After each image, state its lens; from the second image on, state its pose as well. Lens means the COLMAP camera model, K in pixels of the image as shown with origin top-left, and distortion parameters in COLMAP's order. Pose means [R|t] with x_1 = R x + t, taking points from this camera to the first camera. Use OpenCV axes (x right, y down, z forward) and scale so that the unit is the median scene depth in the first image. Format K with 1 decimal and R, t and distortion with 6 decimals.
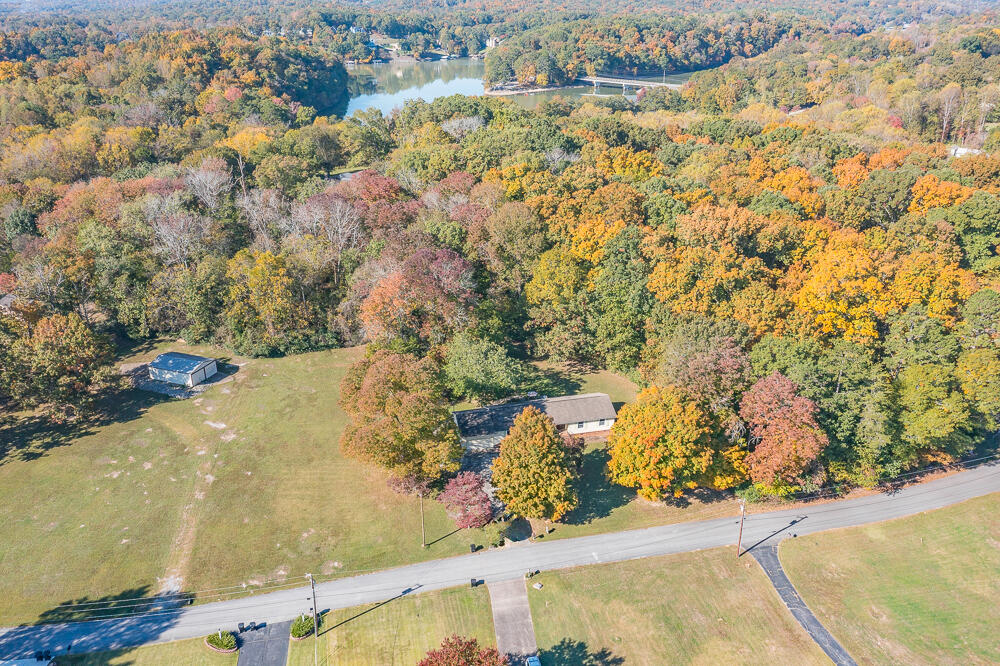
lens RADIAL K [[785.0, 0, 500.0], [0, 785.0, 333.0], [0, 0, 1]] dist [-0.011480, 0.001557]
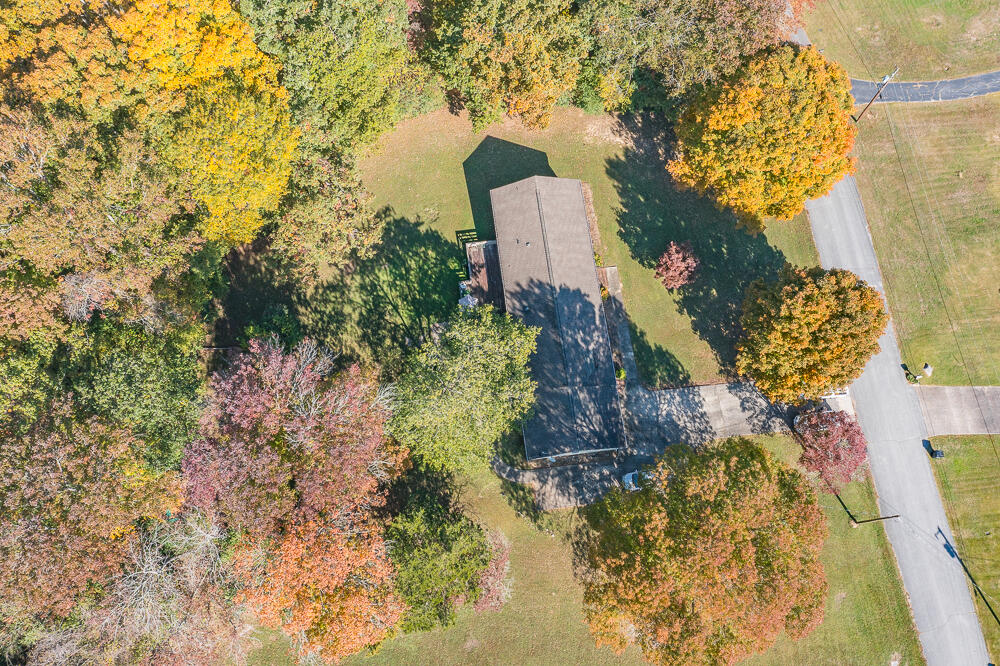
lens RADIAL K [[785.0, 0, 500.0], [0, 785.0, 333.0], [0, 0, 1]] dist [-0.011480, 0.001557]
pose [[0.100292, -0.946229, 0.307557, -0.125413], [0.408769, 0.321009, 0.854319, -0.329356], [-0.907111, 0.040039, 0.418983, 0.700620]]
